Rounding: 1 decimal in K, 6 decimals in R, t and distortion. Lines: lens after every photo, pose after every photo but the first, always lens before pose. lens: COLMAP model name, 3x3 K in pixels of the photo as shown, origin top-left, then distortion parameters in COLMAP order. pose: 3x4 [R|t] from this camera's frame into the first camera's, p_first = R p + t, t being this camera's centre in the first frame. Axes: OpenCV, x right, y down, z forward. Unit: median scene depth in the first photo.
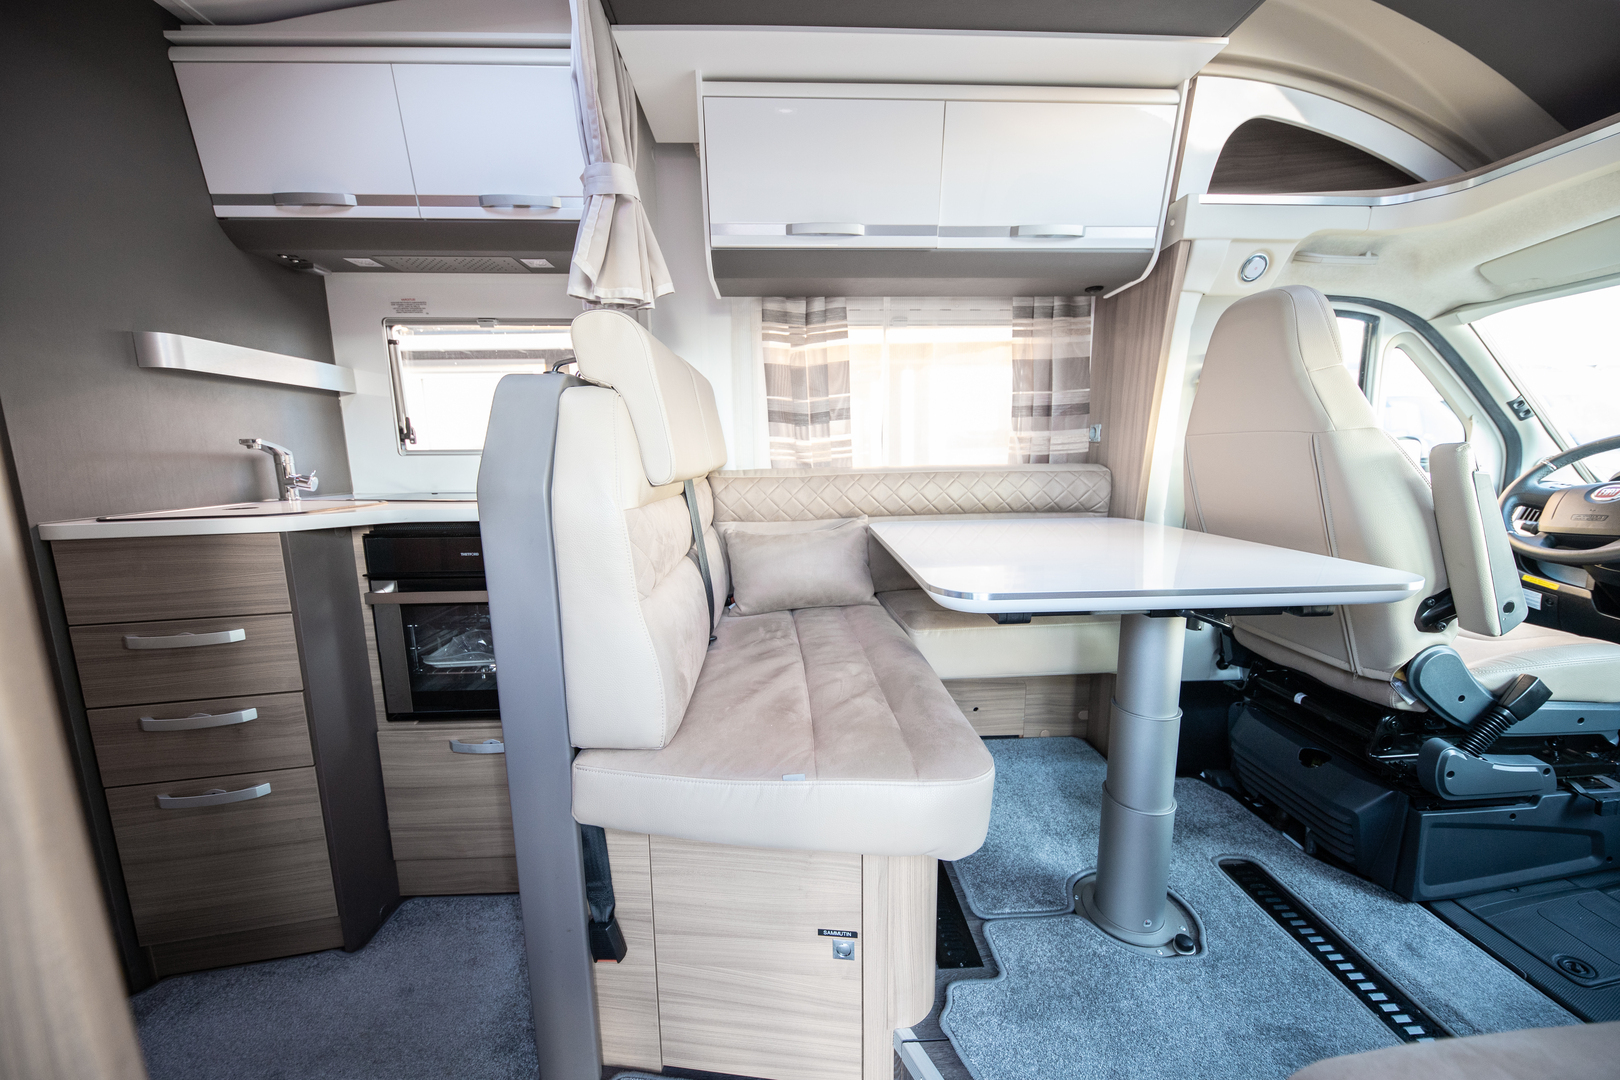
lens RADIAL K [[556.5, 0, 810.0], [0, 556.5, 540.0], [0, 0, 1]] dist [0.001670, -0.000109]
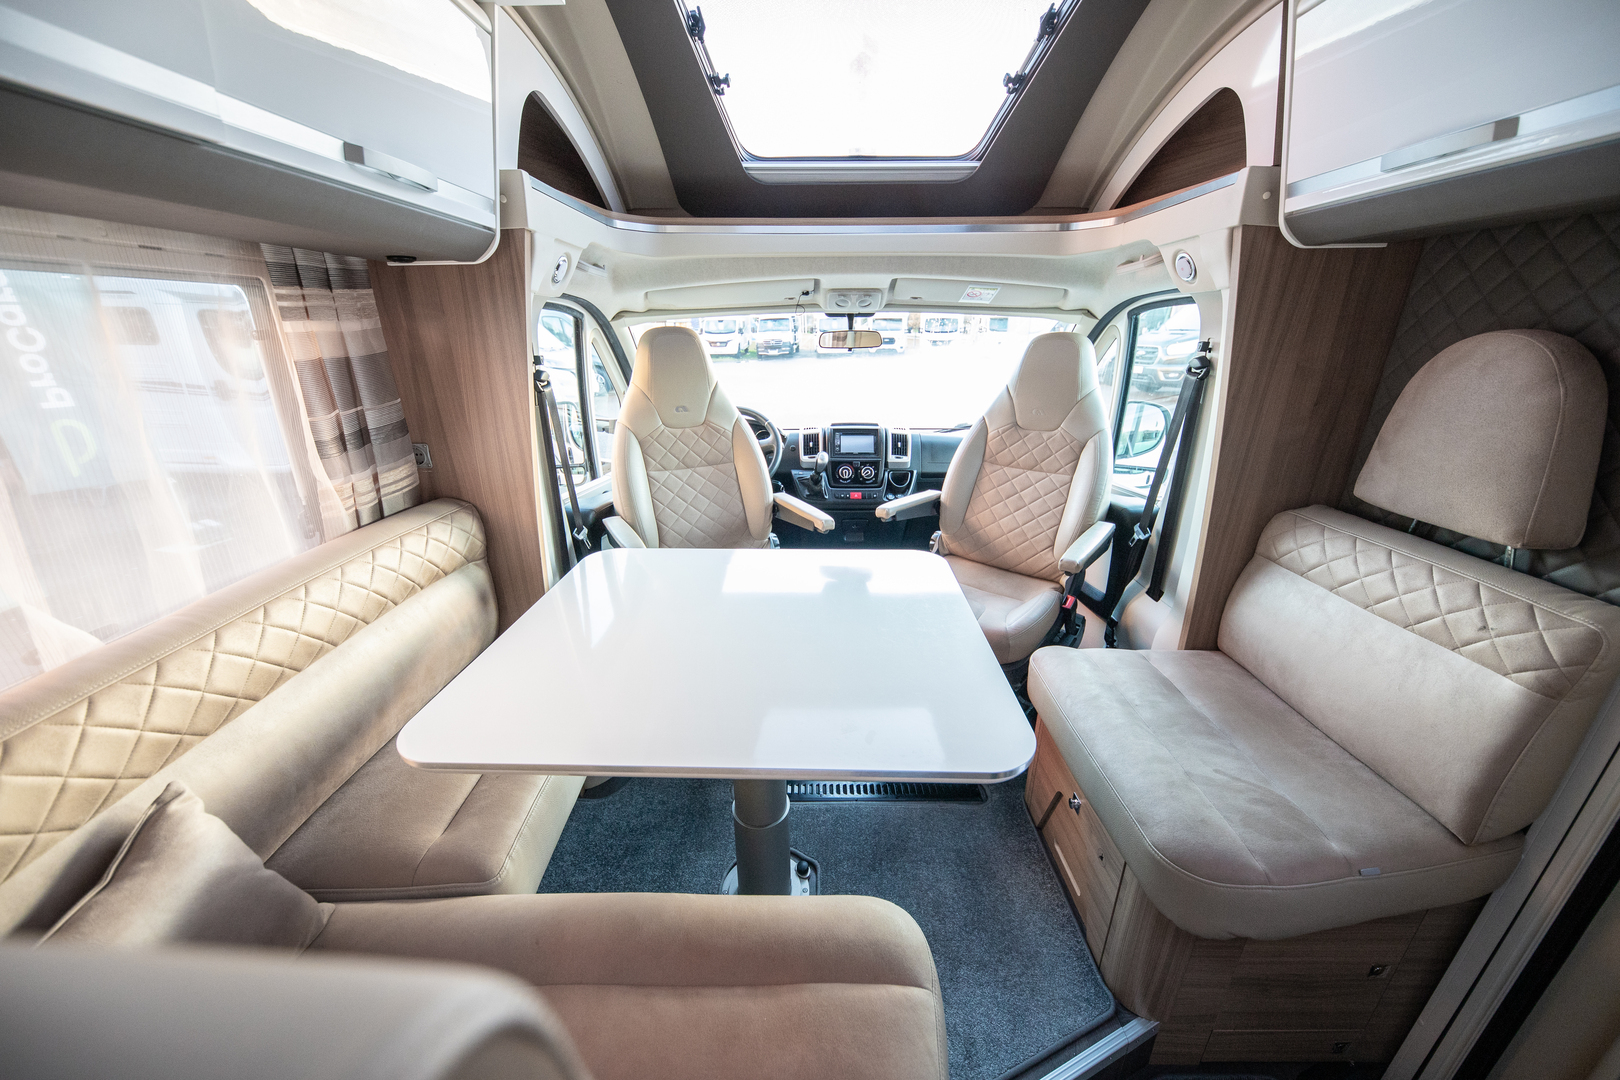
lens RADIAL K [[581.2, 0, 810.0], [0, 581.2, 540.0], [0, 0, 1]] dist [-0.000227, -0.000082]
pose [[0.041915, -0.335285, 0.941184, -0.219688], [0.166224, 0.931223, 0.324334, -0.264337], [-0.985197, 0.142853, 0.094765, 0.472852]]
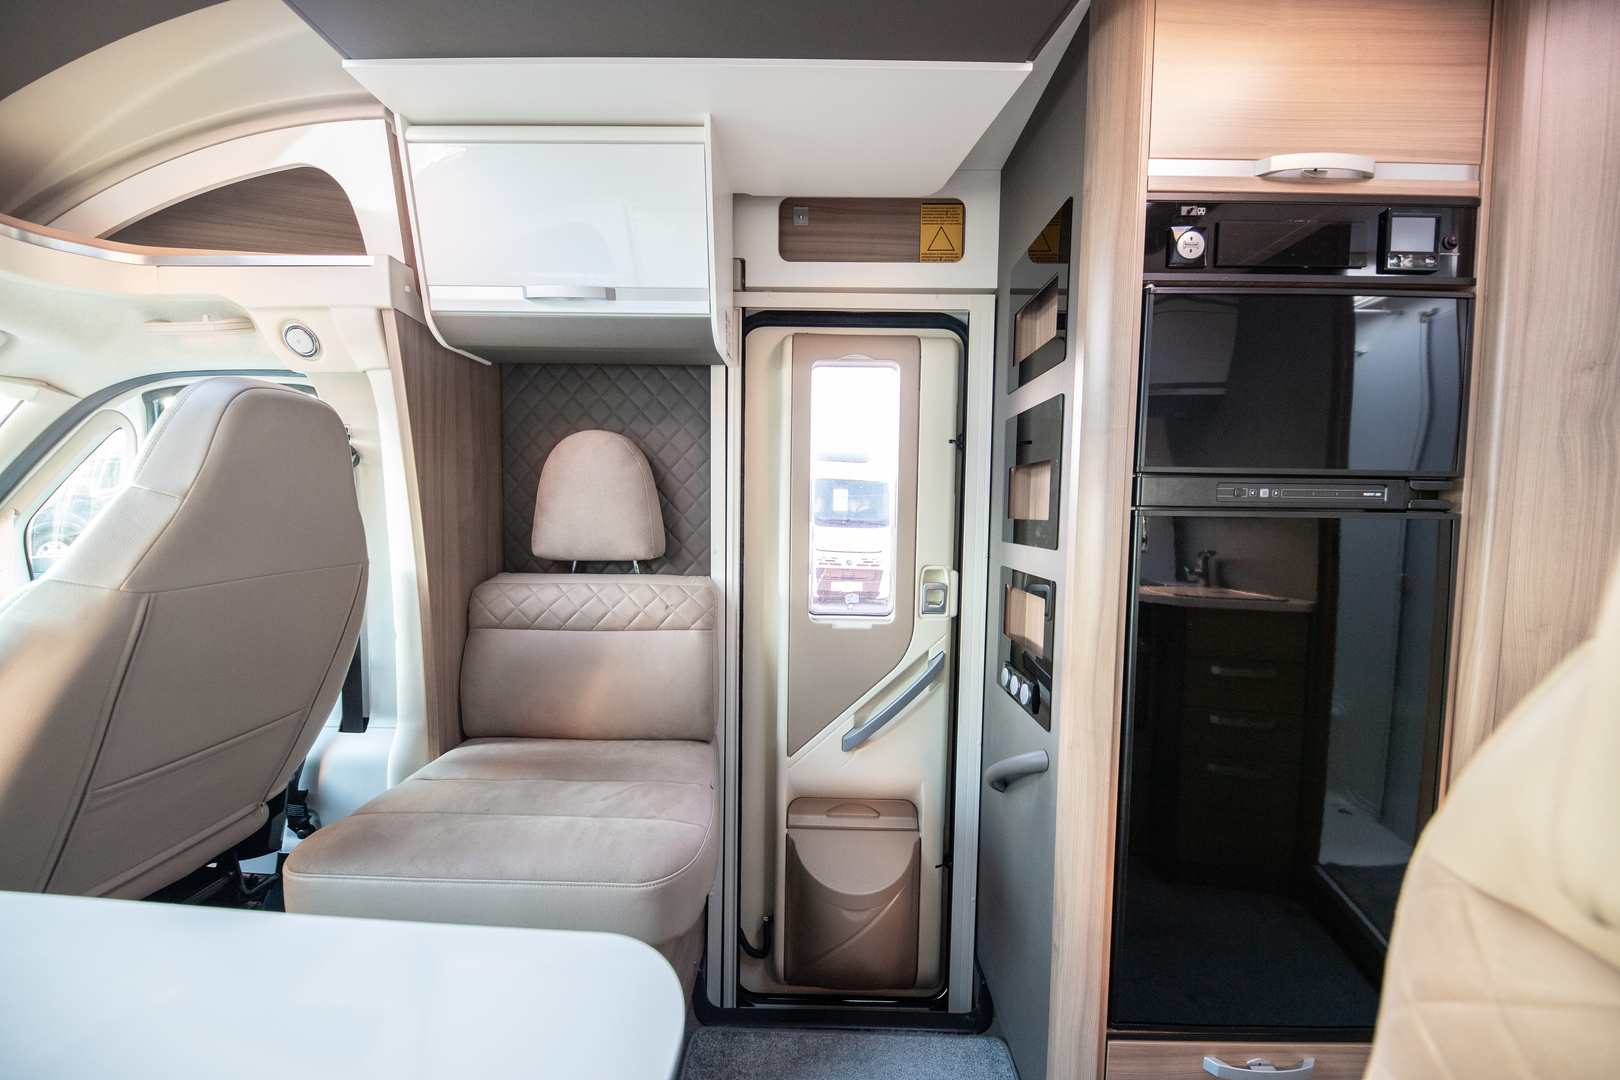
lens RADIAL K [[556.5, 0, 810.0], [0, 556.5, 540.0], [0, 0, 1]] dist [0.001670, -0.000109]
pose [[-0.999163, -0.008238, 0.040079, 0.056821], [0.000685, 0.976017, 0.217693, -0.175444], [-0.040911, 0.217538, -0.975194, 0.677795]]
